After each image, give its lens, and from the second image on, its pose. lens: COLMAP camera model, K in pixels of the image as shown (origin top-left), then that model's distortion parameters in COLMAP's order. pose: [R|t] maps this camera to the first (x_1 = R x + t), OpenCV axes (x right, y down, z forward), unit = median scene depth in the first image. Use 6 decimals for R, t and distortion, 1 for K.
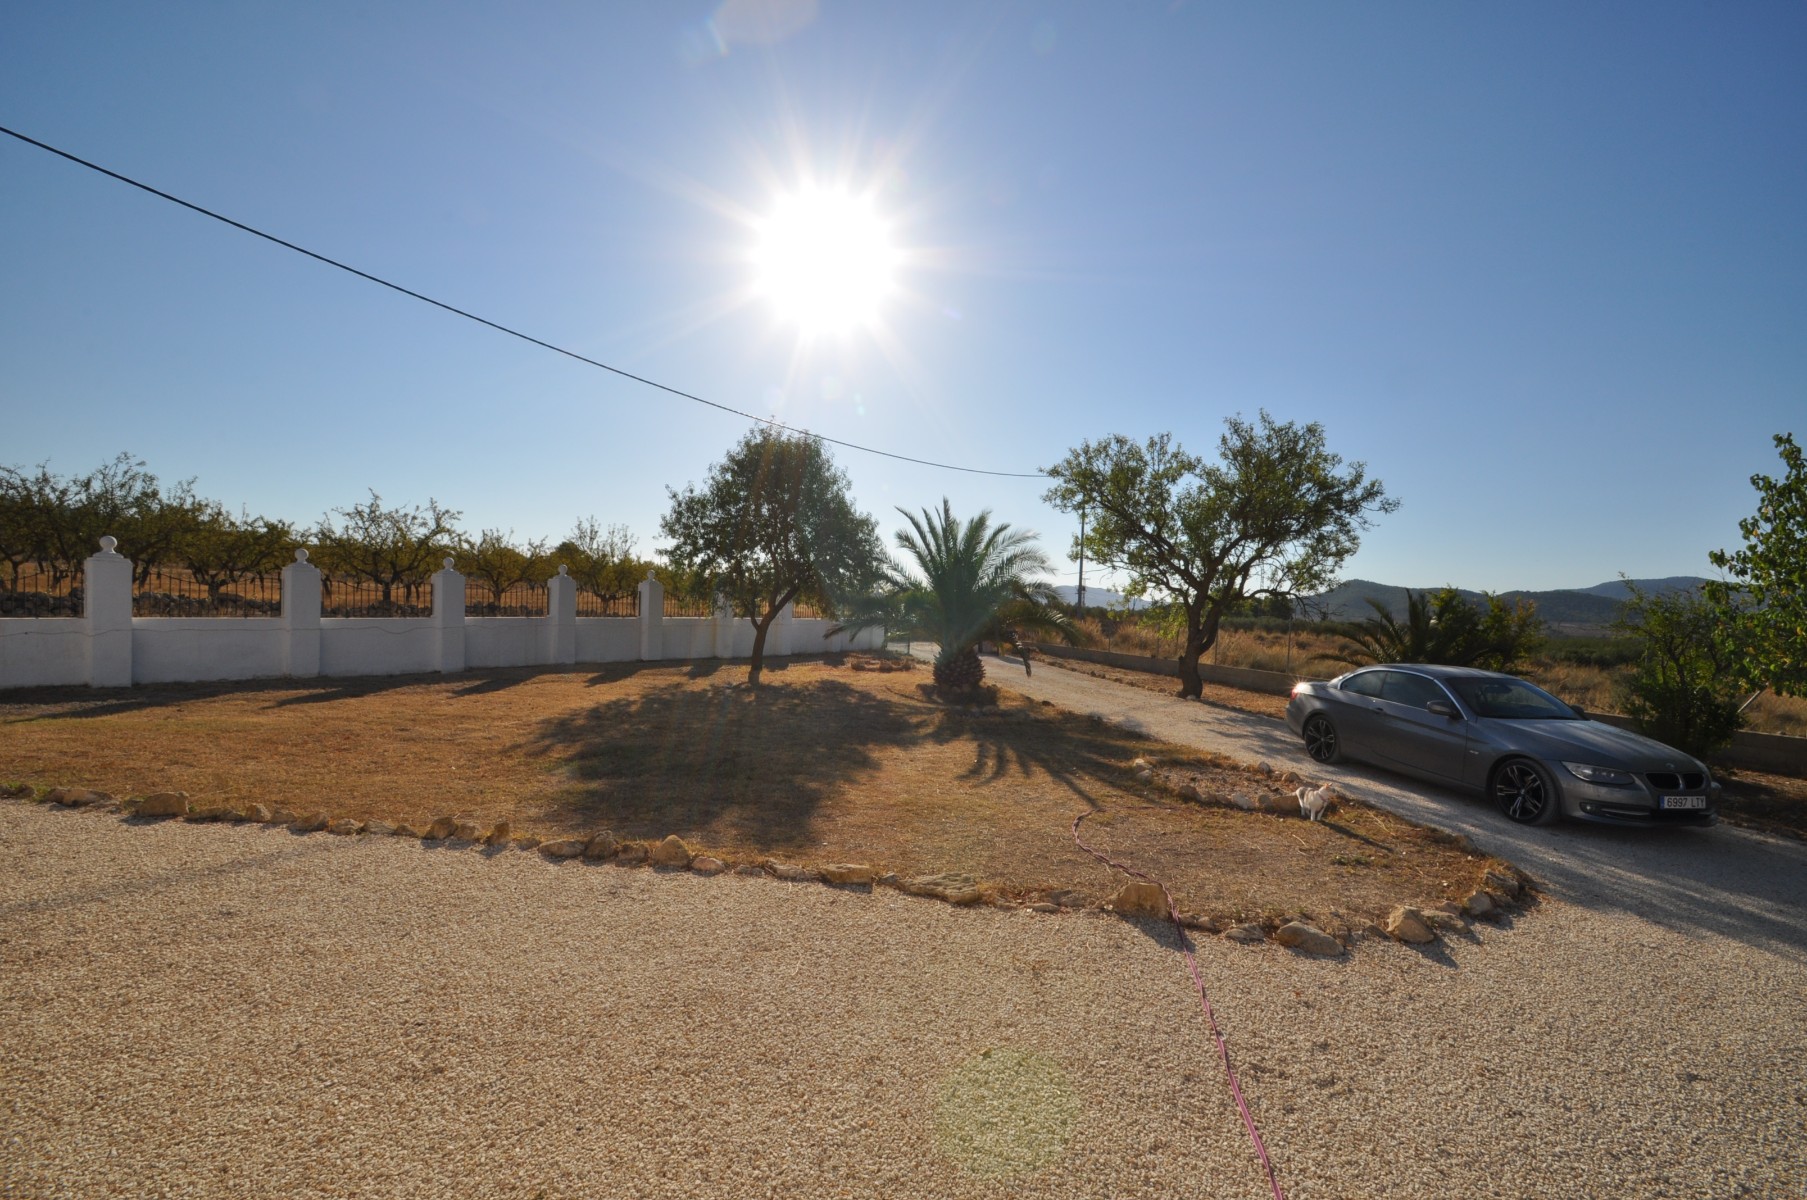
lens RADIAL K [[794.2, 0, 910.8], [0, 794.2, 631.1], [0, 0, 1]] dist [0.014854, -0.017471]
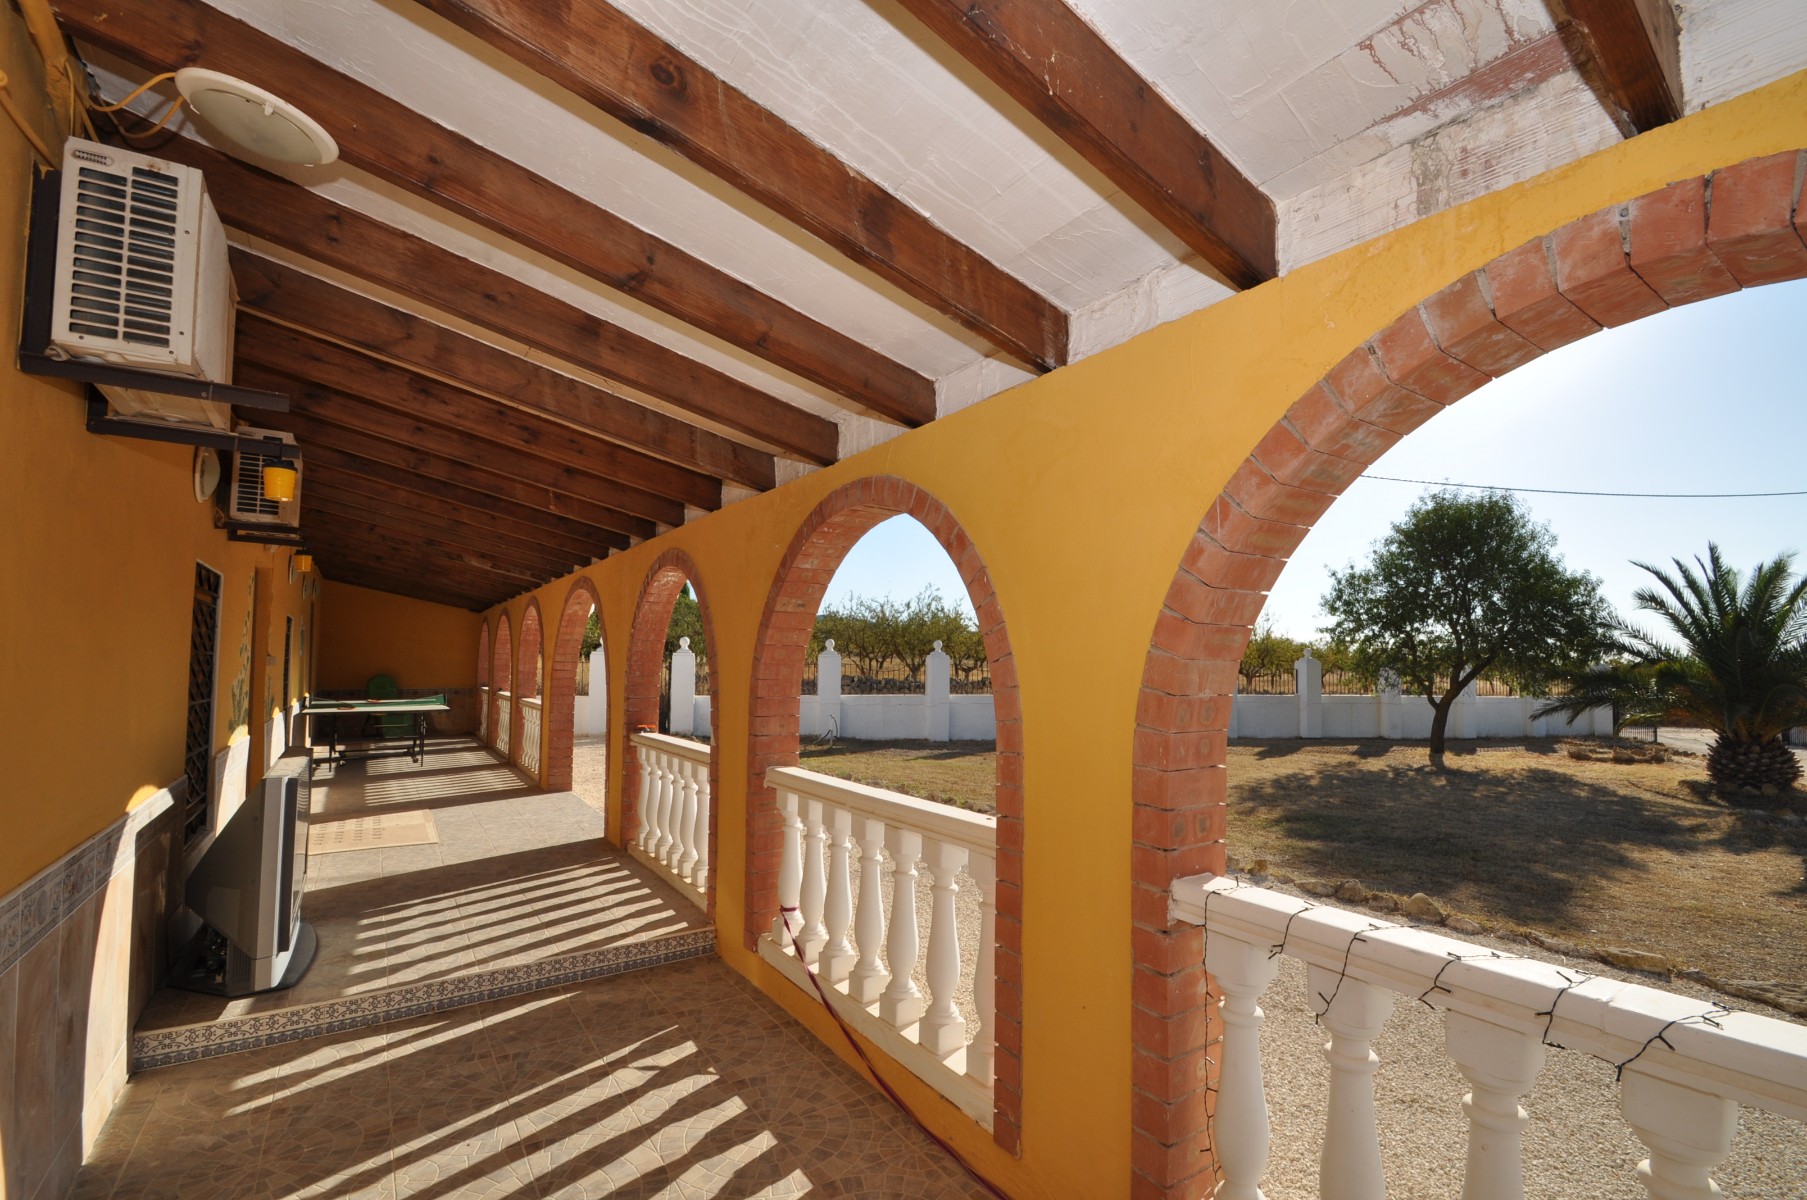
lens RADIAL K [[794.2, 0, 910.8], [0, 794.2, 631.1], [0, 0, 1]] dist [0.014854, -0.017471]
pose [[0.737321, -0.051856, -0.673549, -0.017576], [-0.013268, 0.995746, -0.091185, 0.001088], [0.675412, 0.076169, 0.733496, -0.101878]]
